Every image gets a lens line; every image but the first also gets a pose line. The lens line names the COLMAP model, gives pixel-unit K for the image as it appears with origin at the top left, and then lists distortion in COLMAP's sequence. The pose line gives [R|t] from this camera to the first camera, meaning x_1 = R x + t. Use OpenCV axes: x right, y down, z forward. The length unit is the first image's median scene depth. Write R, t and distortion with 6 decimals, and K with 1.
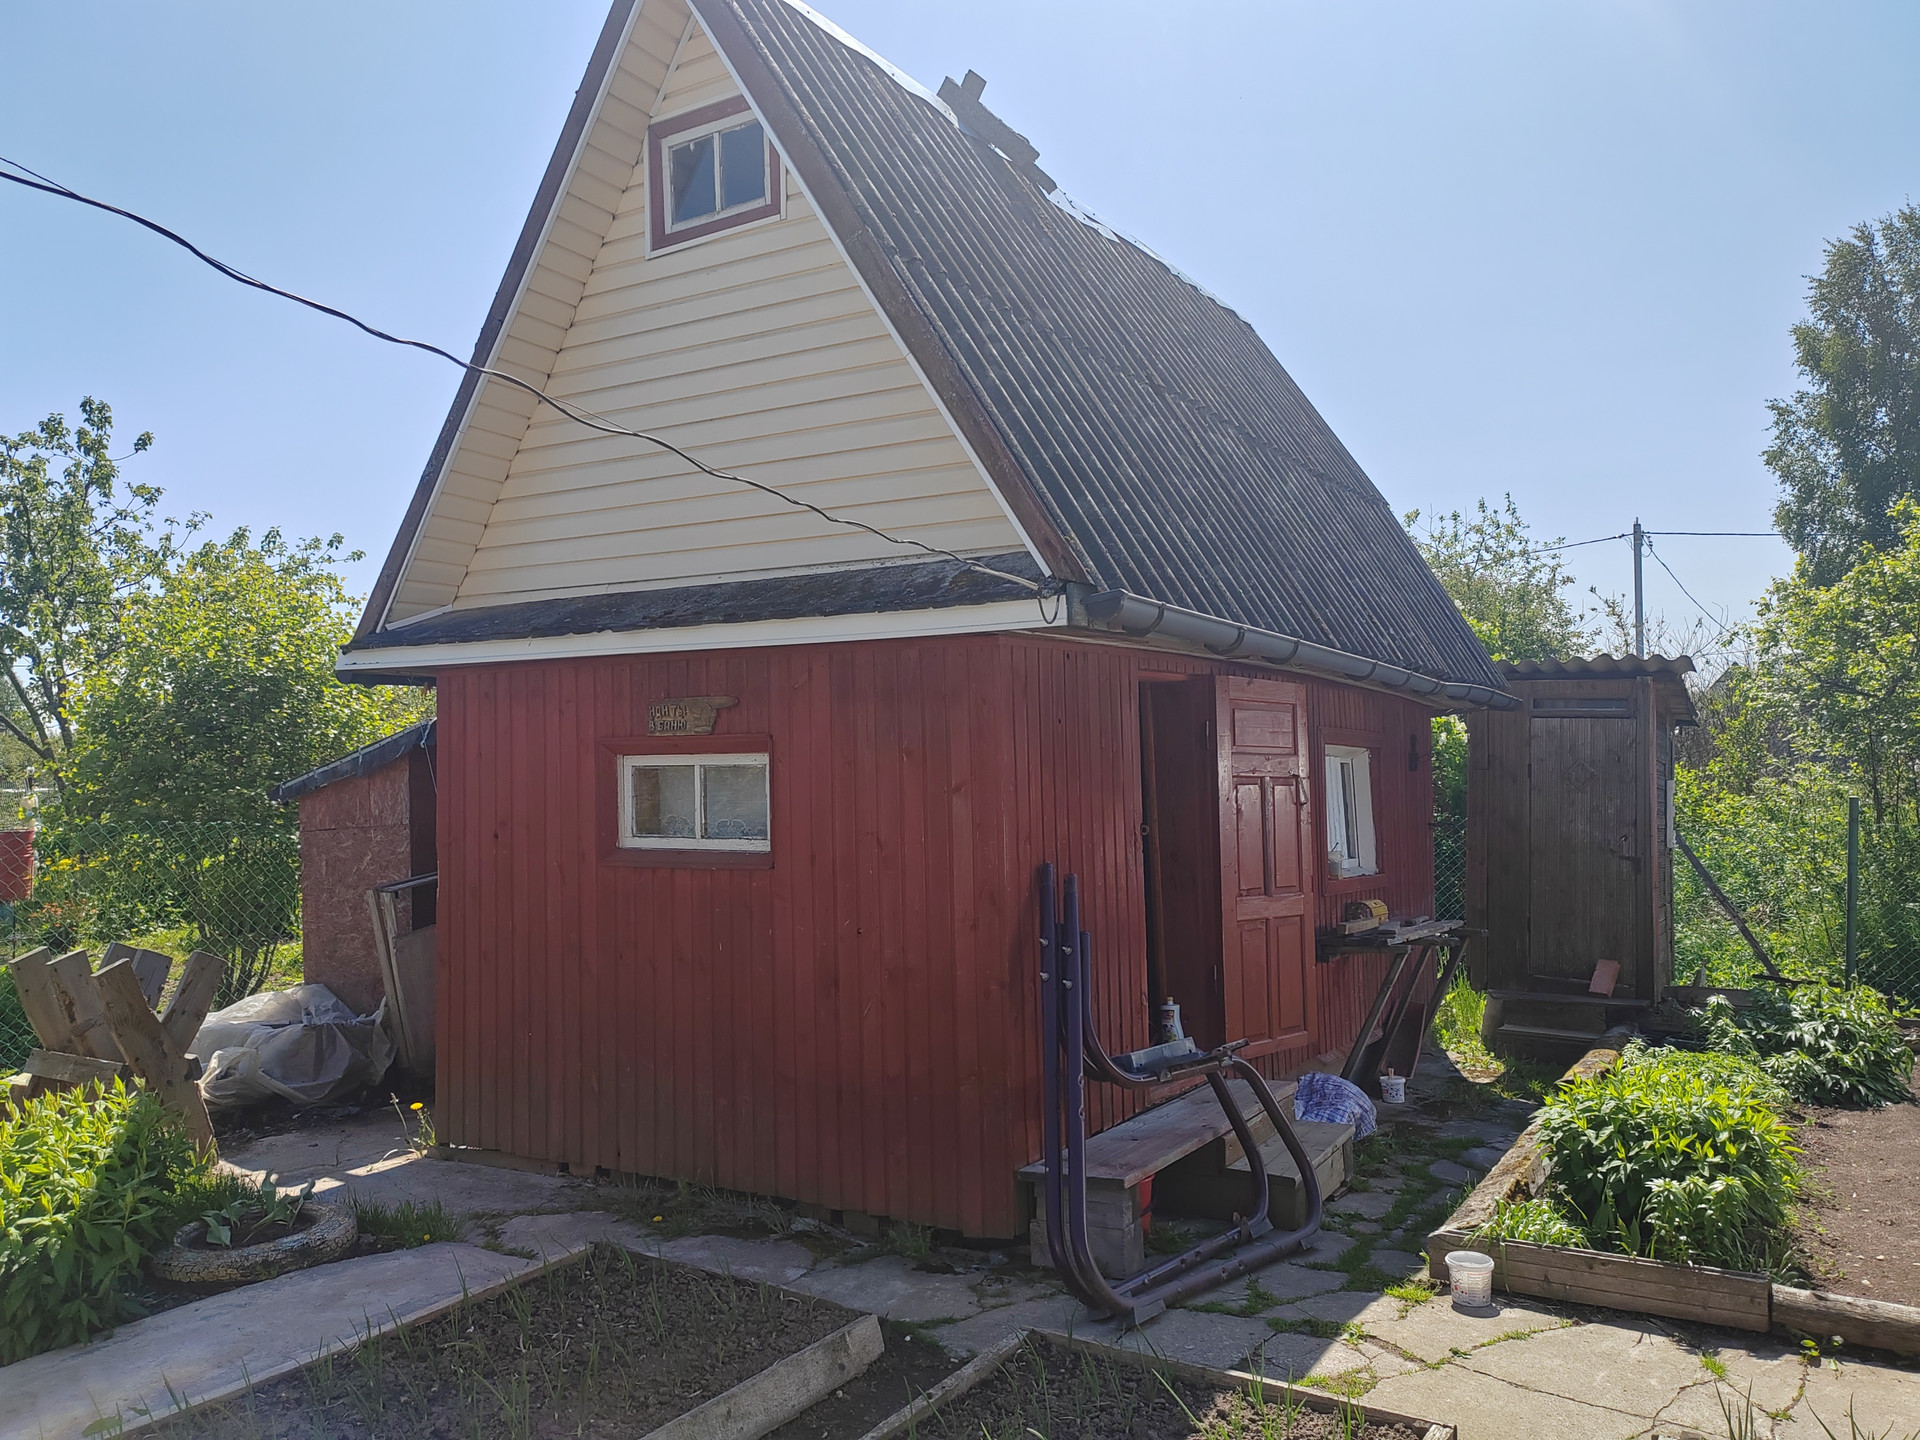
lens RADIAL K [[1479.8, 0, 960.0], [0, 1479.8, 720.0], [0, 0, 1]] dist [0.098705, -0.096037]
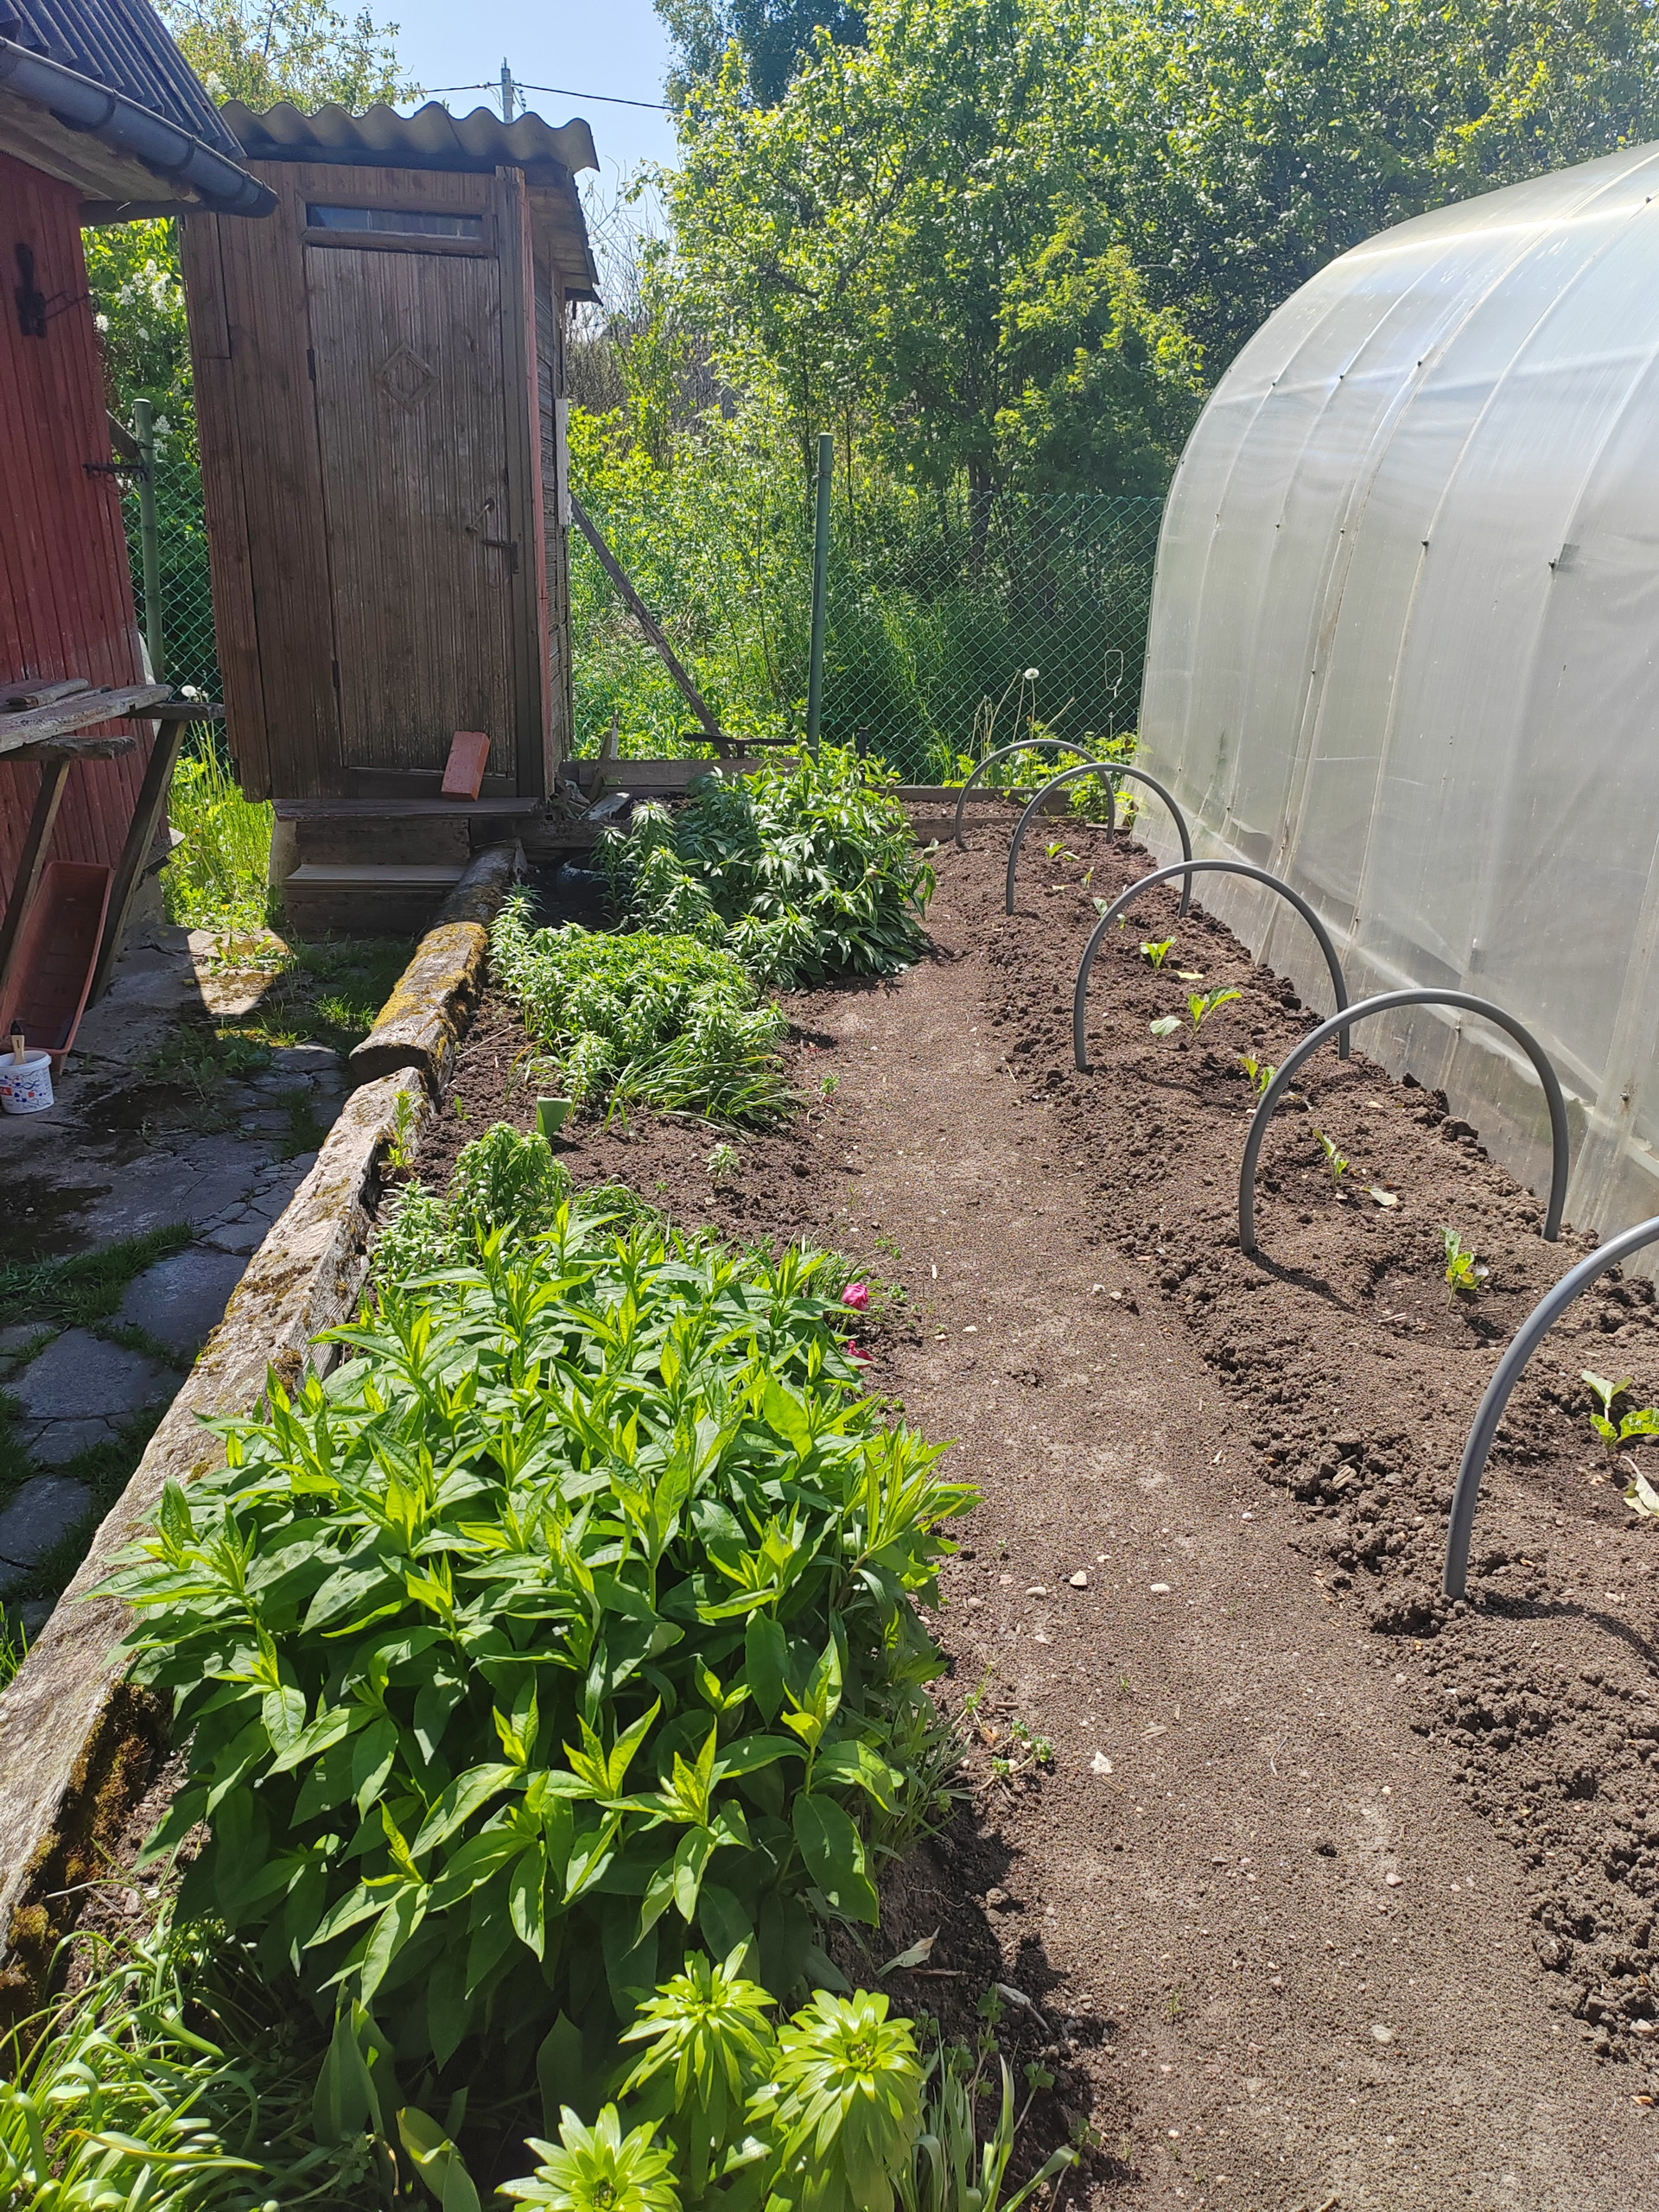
lens RADIAL K [[1683.7, 0, 829.5], [0, 1683.7, 1106.0], [0, 0, 1]] dist [0.020584, 0.005406]
pose [[0.830769, -0.185545, 0.524781, 0.193184], [-0.035736, 0.923081, 0.382942, 0.042935], [-0.555468, -0.336890, 0.760237, 0.414616]]
